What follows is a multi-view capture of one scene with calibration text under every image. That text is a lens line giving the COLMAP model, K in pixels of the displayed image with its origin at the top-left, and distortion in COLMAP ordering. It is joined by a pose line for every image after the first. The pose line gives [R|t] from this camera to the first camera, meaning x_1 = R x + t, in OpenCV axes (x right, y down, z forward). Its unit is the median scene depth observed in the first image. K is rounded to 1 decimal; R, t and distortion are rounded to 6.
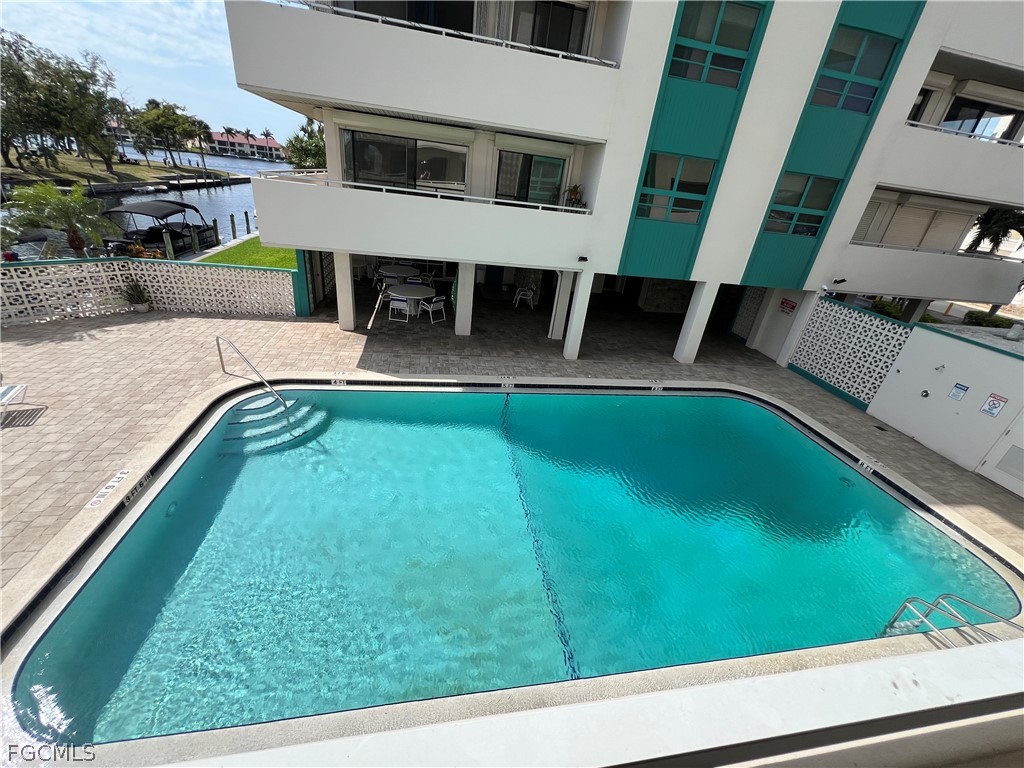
lens RADIAL K [[411.4, 0, 510.0], [0, 411.4, 384.4], [0, 0, 1]] dist [-0.000590, 0.000399]
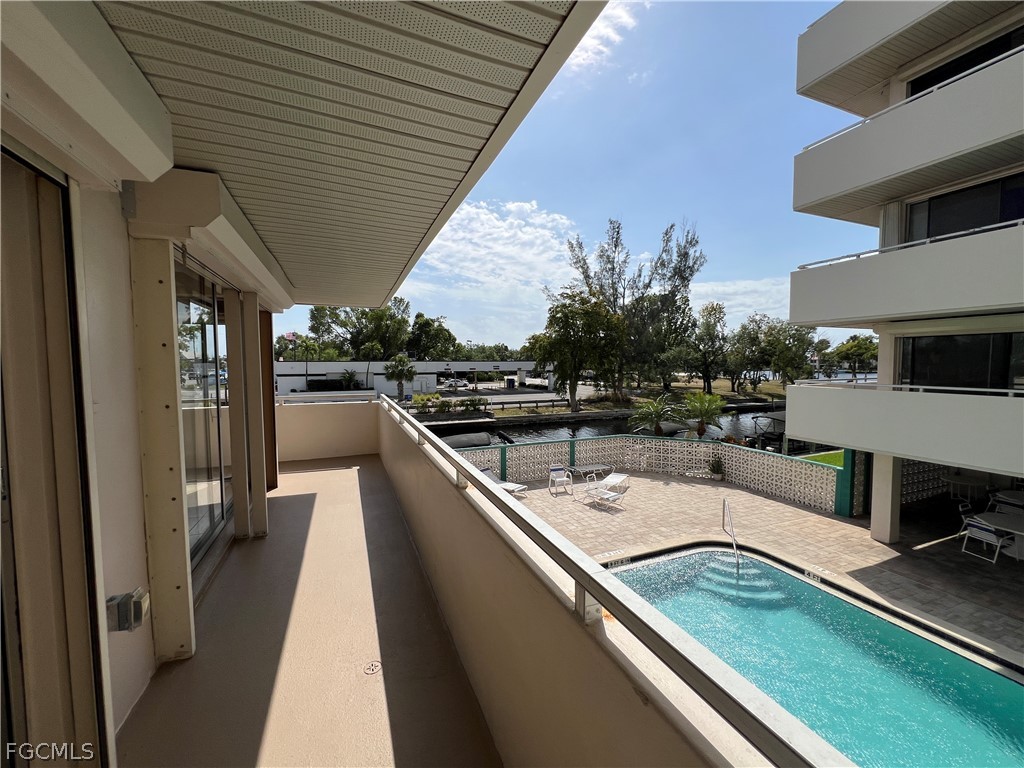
lens RADIAL K [[411.4, 0, 510.0], [0, 411.4, 384.4], [0, 0, 1]] dist [-0.000590, 0.000399]
pose [[0.207517, -0.060103, -0.976383, 0.312602], [-0.412633, 0.899591, -0.143075, 0.016552], [0.886944, 0.432579, 0.161880, 0.032268]]
